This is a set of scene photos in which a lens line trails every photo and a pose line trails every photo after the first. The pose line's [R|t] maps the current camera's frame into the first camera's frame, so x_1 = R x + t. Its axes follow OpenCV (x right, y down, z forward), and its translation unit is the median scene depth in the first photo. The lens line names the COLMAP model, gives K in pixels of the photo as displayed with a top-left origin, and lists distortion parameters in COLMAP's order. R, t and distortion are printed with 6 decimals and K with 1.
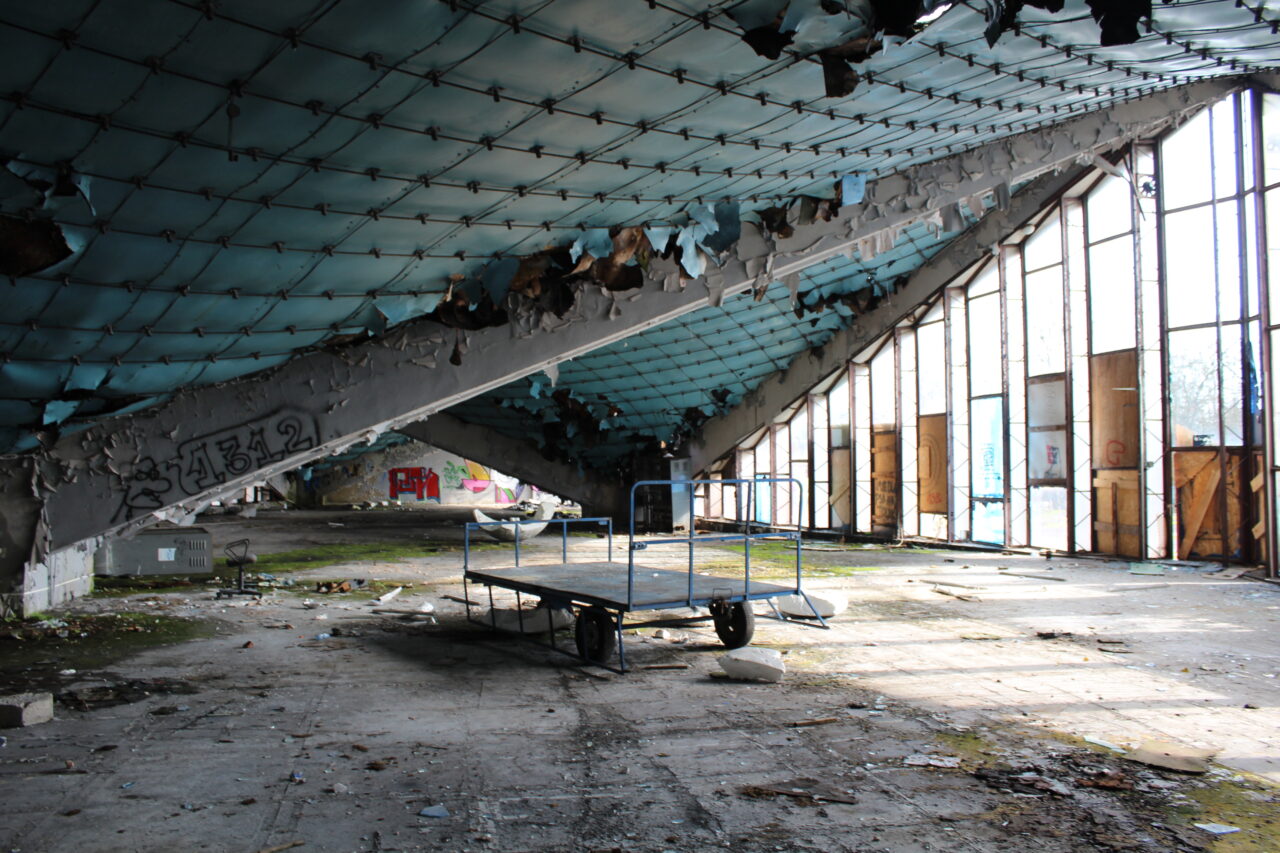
lens RADIAL K [[1081.4, 0, 642.2], [0, 1081.4, 423.8], [0, 0, 1]] dist [-0.156192, 0.133996]
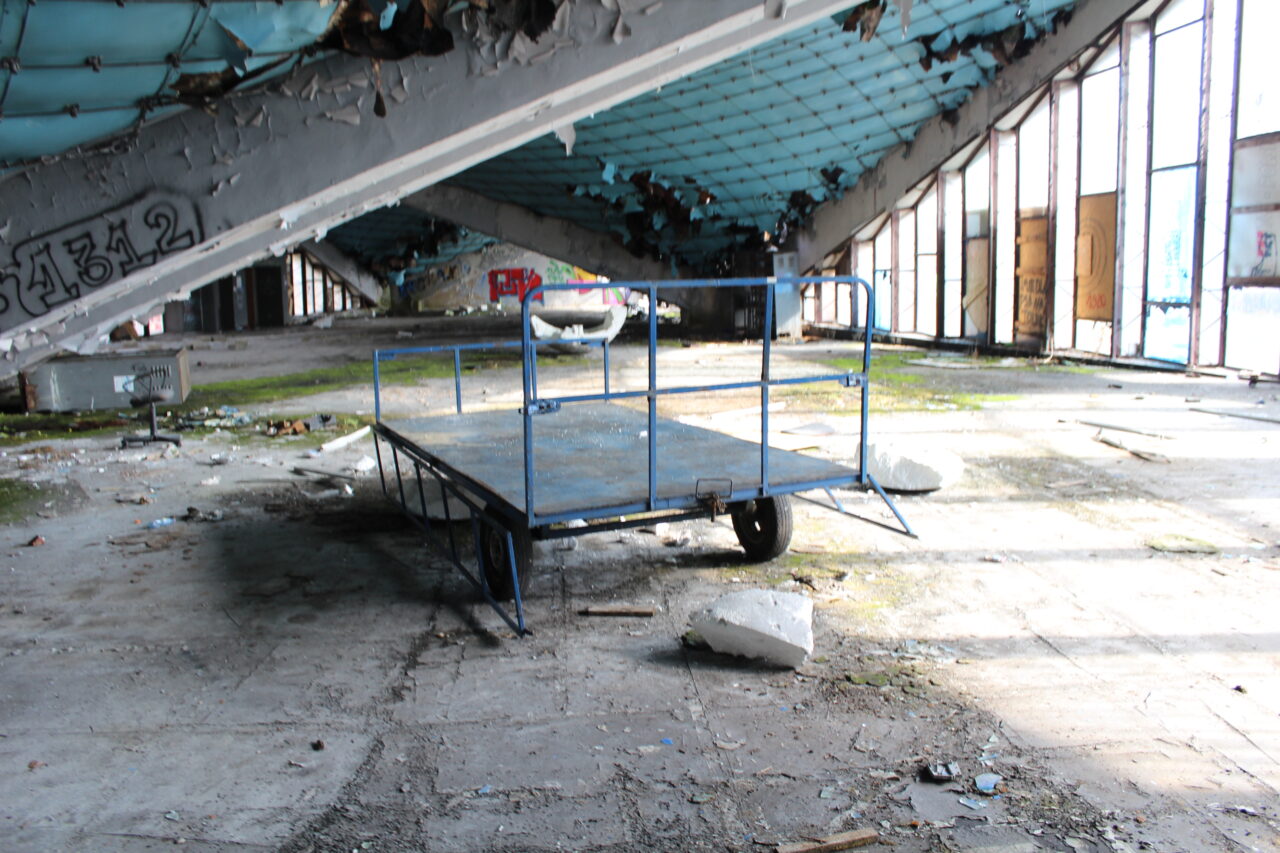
lens RADIAL K [[1081.4, 0, 633.4], [0, 1081.4, 427.1], [0, 0, 1]] dist [-0.156192, 0.133996]
pose [[0.990446, 0.005394, -0.137797, 0.045199], [0.020599, 0.982237, 0.186512, 0.009539], [0.136355, -0.187569, 0.972741, 0.190107]]
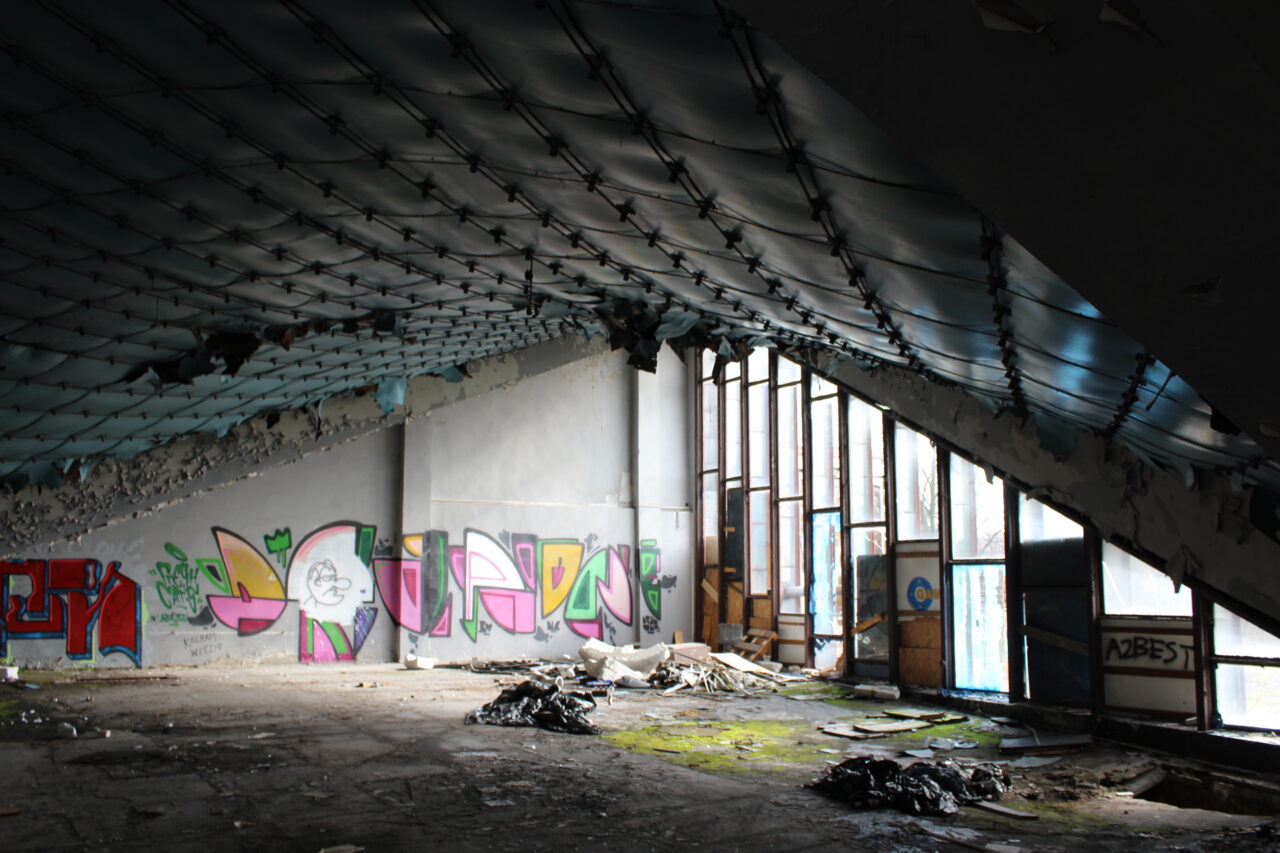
lens RADIAL K [[1081.4, 0, 634.3], [0, 1081.4, 428.0], [0, 0, 1]] dist [-0.156192, 0.133996]
pose [[0.930233, 0.057866, 0.362377, -0.400377], [-0.025359, 0.995265, -0.093830, 0.062194], [-0.366091, 0.078094, 0.927296, 1.511712]]
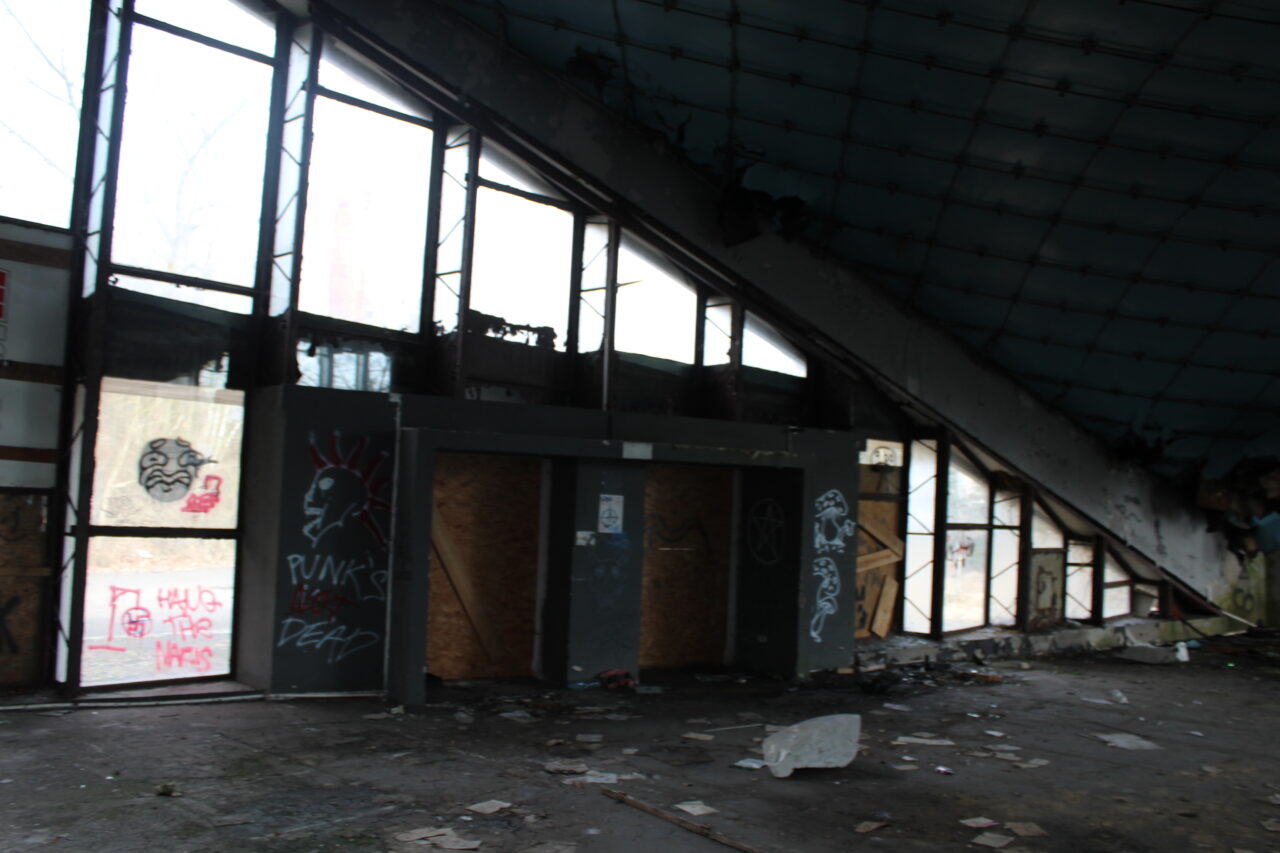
lens RADIAL K [[1081.4, 0, 640.3], [0, 1081.4, 427.8], [0, 0, 1]] dist [-0.156192, 0.133996]
pose [[0.578265, -0.025994, -0.815435, -0.076368], [-0.006129, 0.999326, -0.036202, 0.023877], [0.815826, 0.025933, 0.577716, 0.547163]]
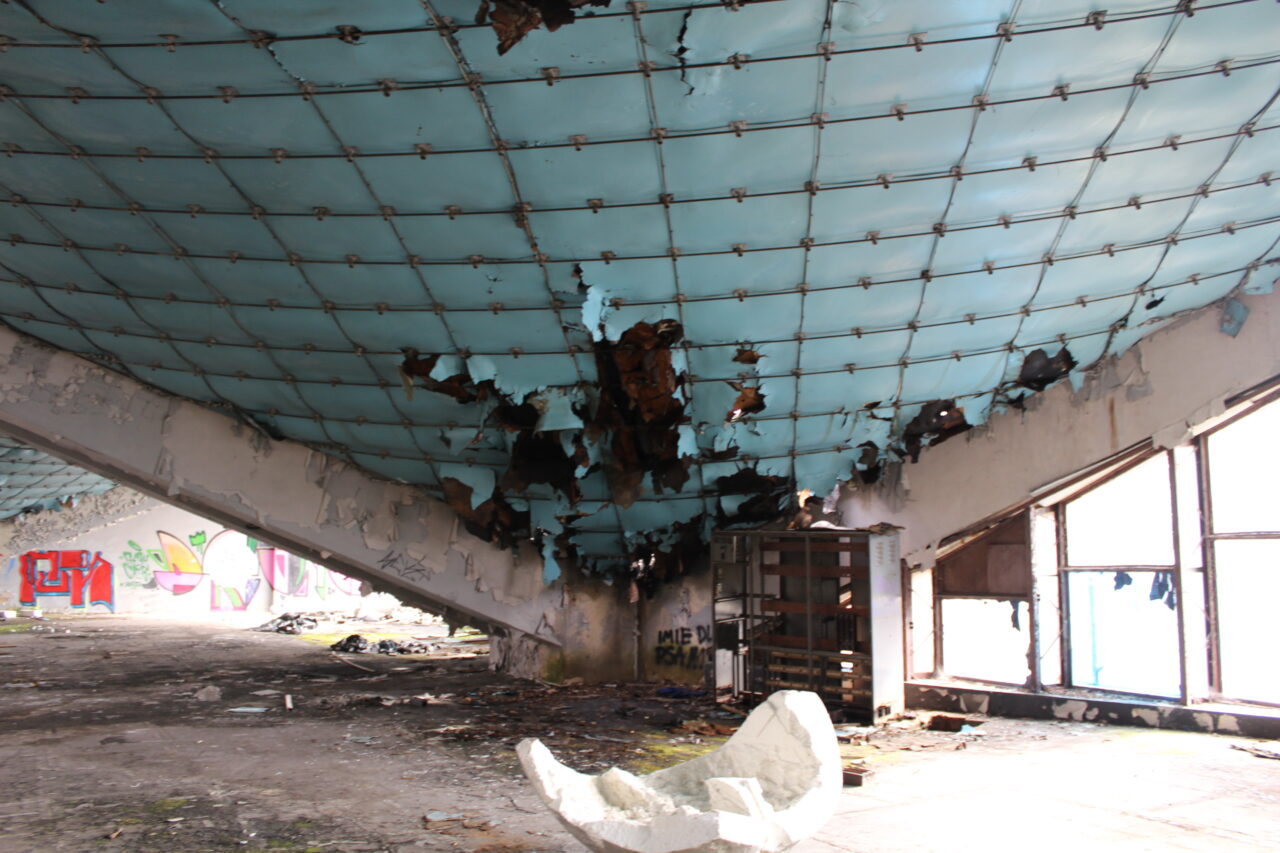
lens RADIAL K [[1081.4, 0, 645.3], [0, 1081.4, 417.4], [0, 0, 1]] dist [-0.156192, 0.133996]
pose [[0.948849, 0.043767, 0.312681, -0.228738], [-0.016076, 0.995758, -0.090597, 0.035918], [-0.315319, 0.080936, 0.945528, 0.865622]]
